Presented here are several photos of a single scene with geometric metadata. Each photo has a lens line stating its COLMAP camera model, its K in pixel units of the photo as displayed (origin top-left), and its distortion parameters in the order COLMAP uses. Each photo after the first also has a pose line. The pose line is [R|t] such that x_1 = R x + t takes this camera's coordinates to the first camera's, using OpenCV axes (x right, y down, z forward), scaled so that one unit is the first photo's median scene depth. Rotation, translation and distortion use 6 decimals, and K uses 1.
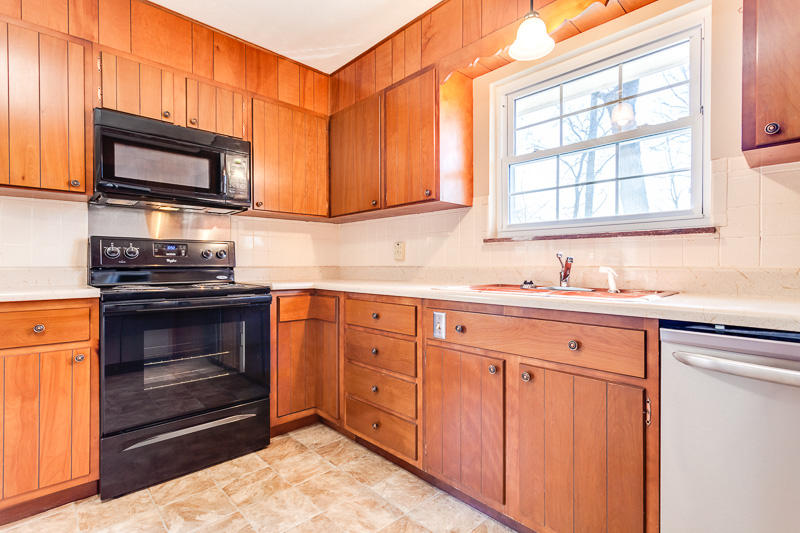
lens RADIAL K [[389.4, 0, 414.4], [0, 389.4, 264.4], [0, 0, 1]] dist [0.004295, 0.001204]
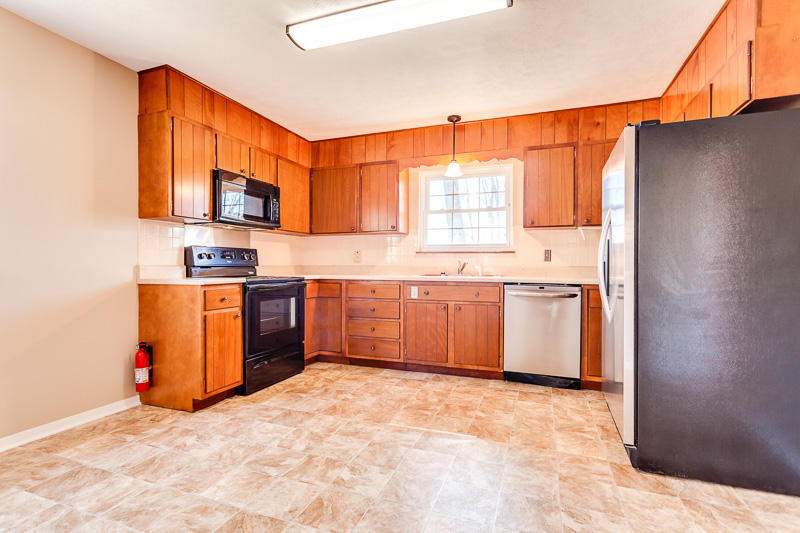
lens RADIAL K [[389.4, 0, 402.7], [0, 389.4, 267.7], [0, 0, 1]] dist [0.004295, 0.001204]
pose [[0.898761, 0.000494, 0.438439, -0.749120], [-0.005087, 0.999944, 0.009302, -0.003254], [-0.438410, -0.010591, 0.898713, -0.736228]]
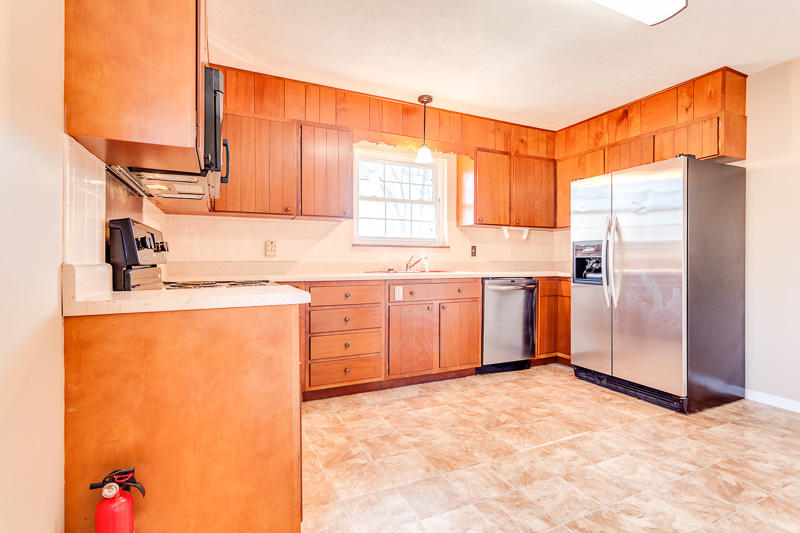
lens RADIAL K [[389.4, 0, 393.4], [0, 389.4, 259.1], [0, 0, 1]] dist [0.004295, 0.001204]
pose [[0.319595, 0.002323, 0.947551, -1.315705], [-0.002965, 0.999995, -0.001452, -0.002008], [-0.947550, -0.002345, 0.319600, 0.344464]]
